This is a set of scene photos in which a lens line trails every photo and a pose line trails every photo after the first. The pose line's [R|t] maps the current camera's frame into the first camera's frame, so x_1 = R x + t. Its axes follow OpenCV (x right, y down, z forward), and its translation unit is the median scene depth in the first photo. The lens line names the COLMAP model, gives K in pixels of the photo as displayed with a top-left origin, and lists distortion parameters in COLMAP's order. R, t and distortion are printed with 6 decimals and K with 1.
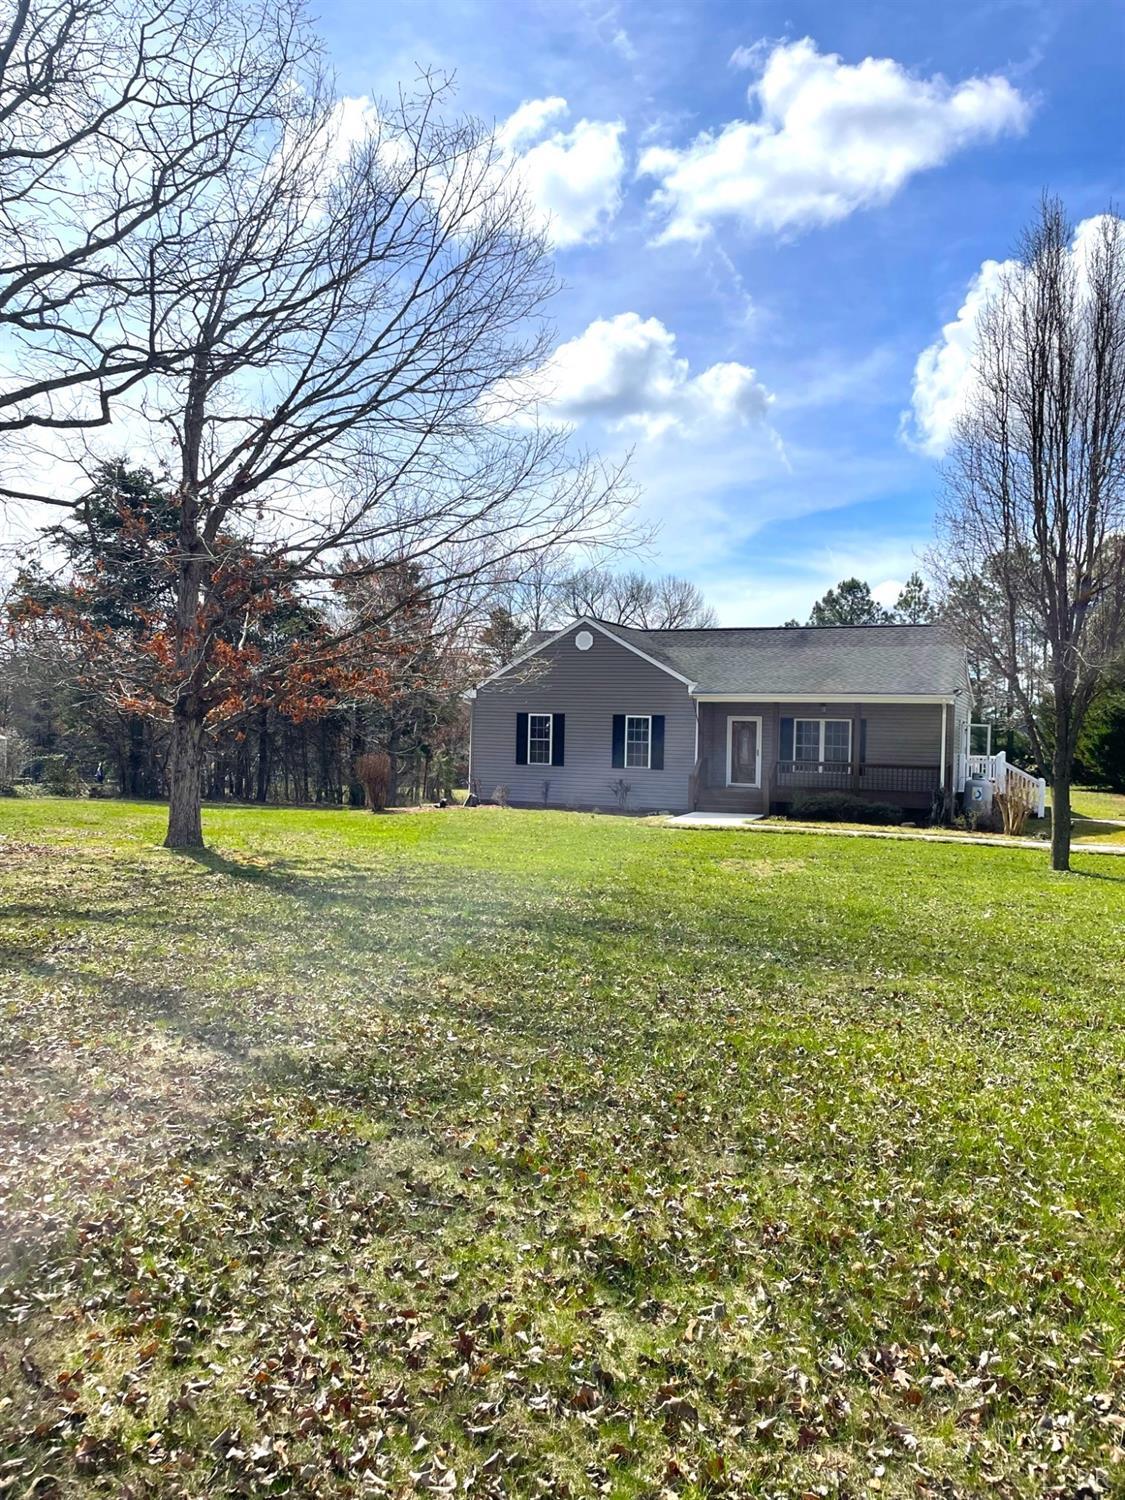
lens RADIAL K [[1119.6, 0, 559.7], [0, 1119.6, 757.5], [0, 0, 1]] dist [-0.000921, -0.022189]
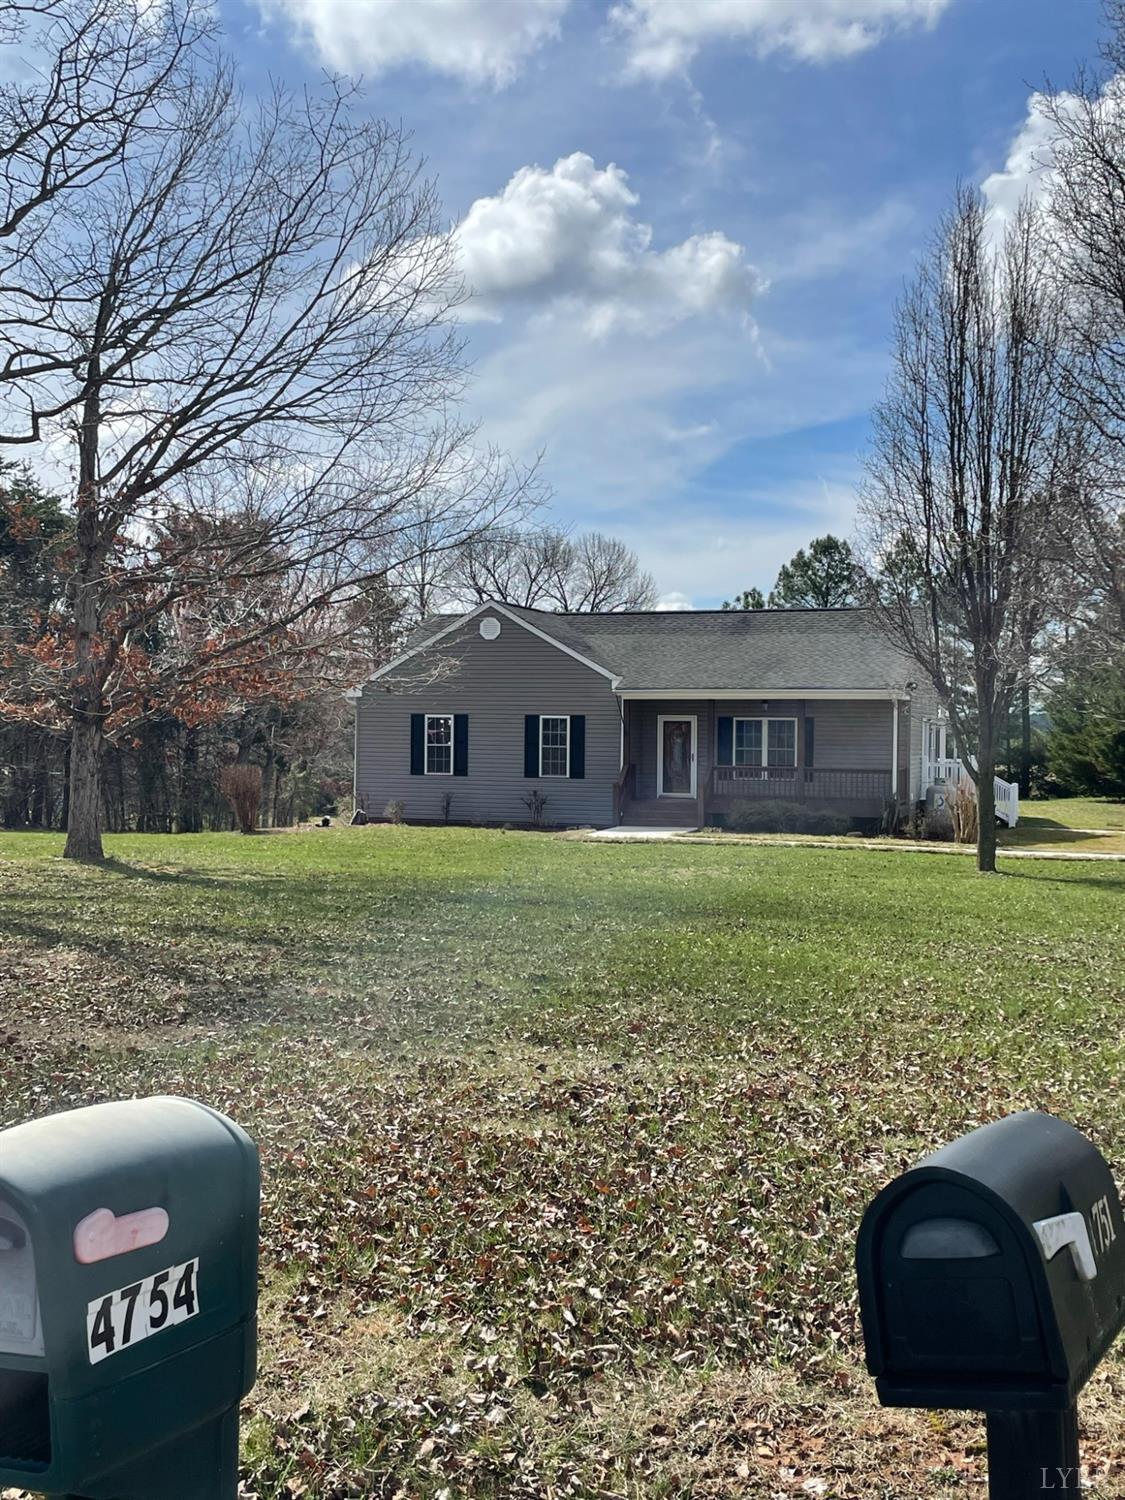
lens RADIAL K [[1601.3, 0, 528.3], [0, 1601.3, 741.8], [0, 0, 1]] dist [0.004807, 0.000000]
pose [[0.998598, -0.011079, 0.051771, -0.014172], [0.012121, 0.999729, -0.019852, 0.006803], [-0.051537, 0.020452, 0.998462, -0.235363]]
